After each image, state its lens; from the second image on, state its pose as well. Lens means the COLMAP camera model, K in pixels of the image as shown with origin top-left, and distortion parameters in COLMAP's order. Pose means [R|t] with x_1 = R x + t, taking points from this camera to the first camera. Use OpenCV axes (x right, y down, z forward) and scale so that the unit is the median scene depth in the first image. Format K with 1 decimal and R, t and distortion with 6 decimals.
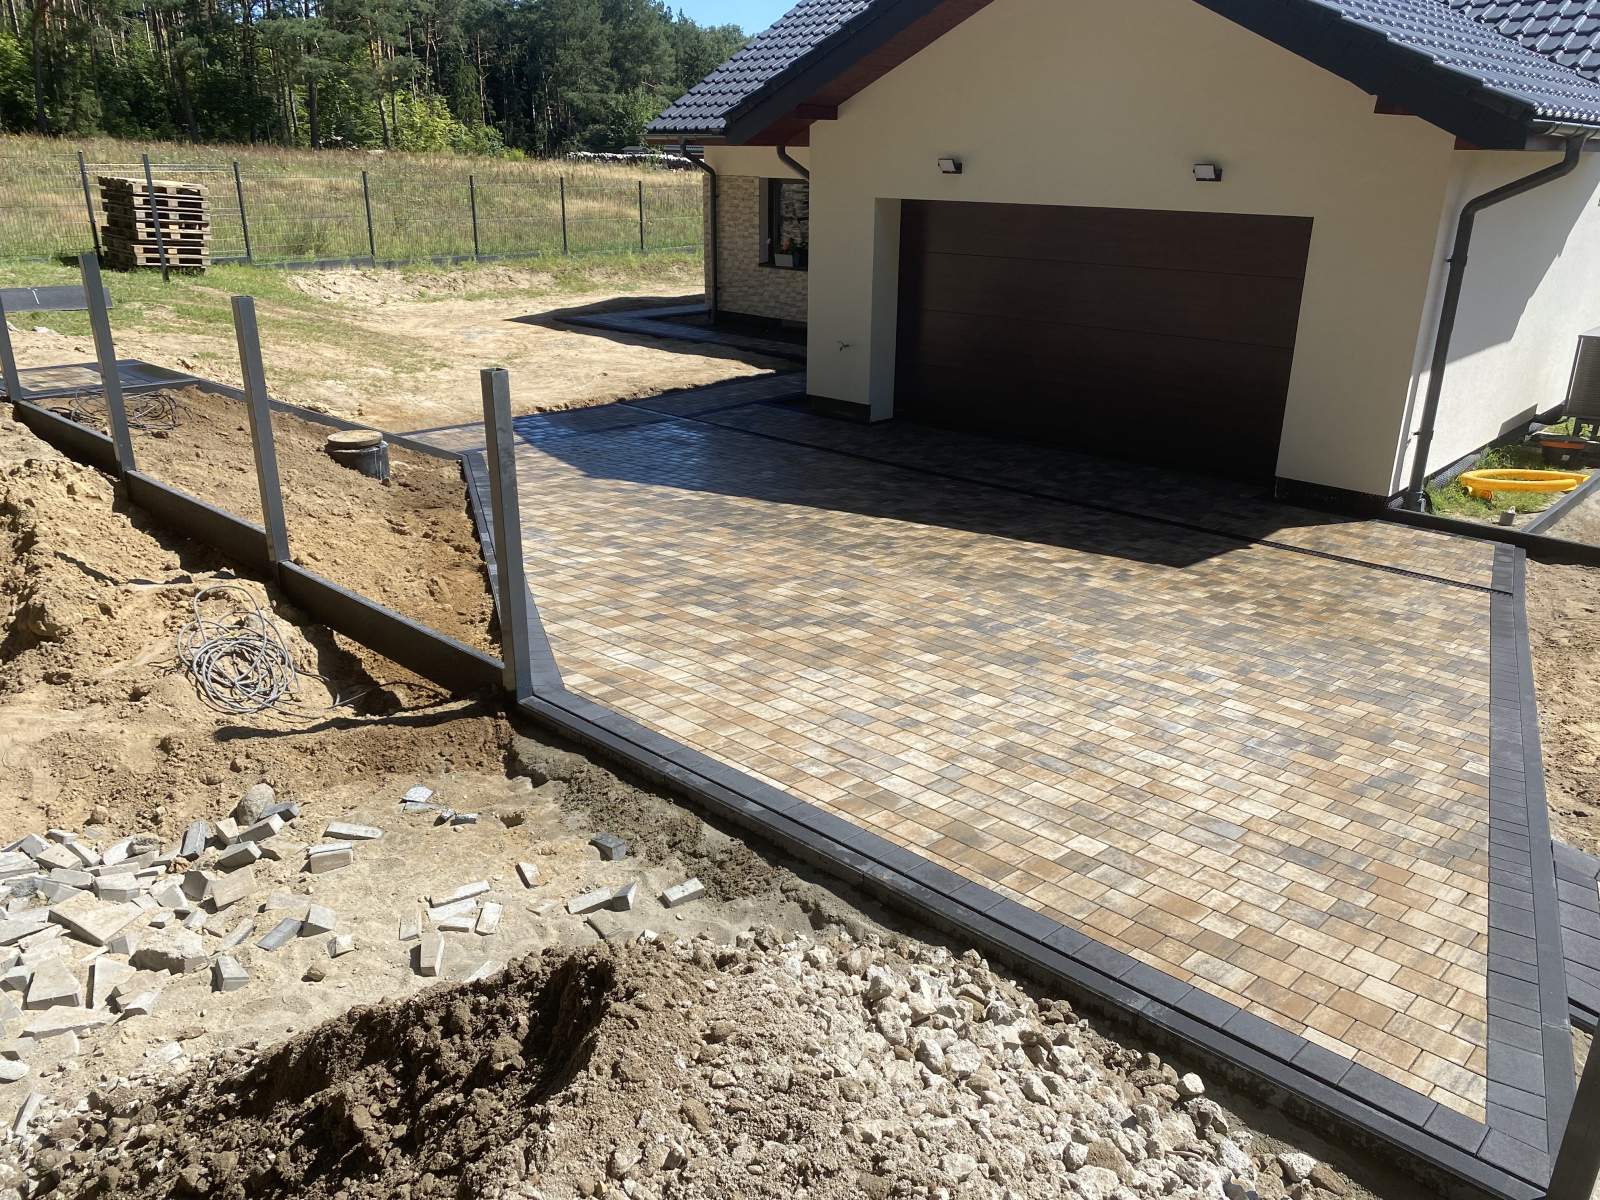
lens RADIAL K [[1230.5, 0, 800.8], [0, 1230.5, 609.7], [0, 0, 1]] dist [0.060741, -0.081804]
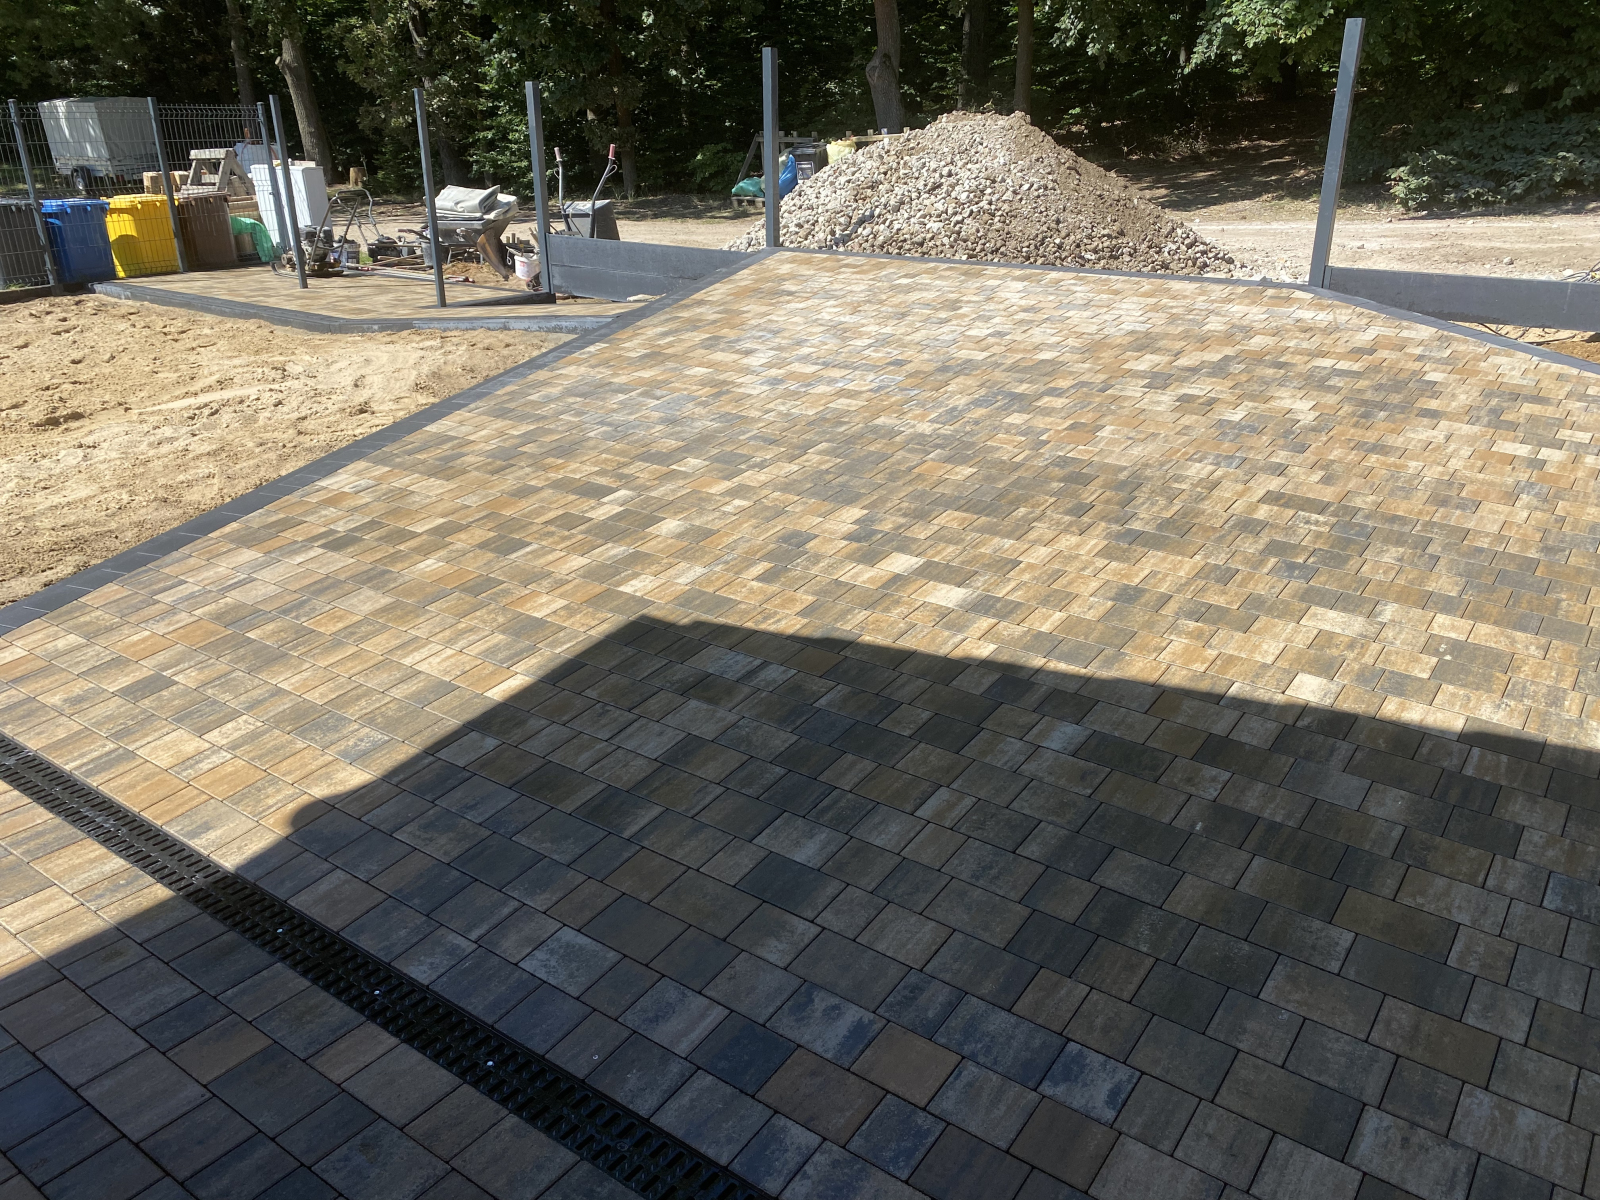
lens RADIAL K [[1230.5, 0, 800.8], [0, 1230.5, 609.7], [0, 0, 1]] dist [0.060741, -0.081804]
pose [[-0.994054, 0.036569, -0.102560, 0.302576], [-0.041225, 0.745398, 0.665343, -0.341008], [0.100779, 0.665616, -0.739459, 1.368833]]
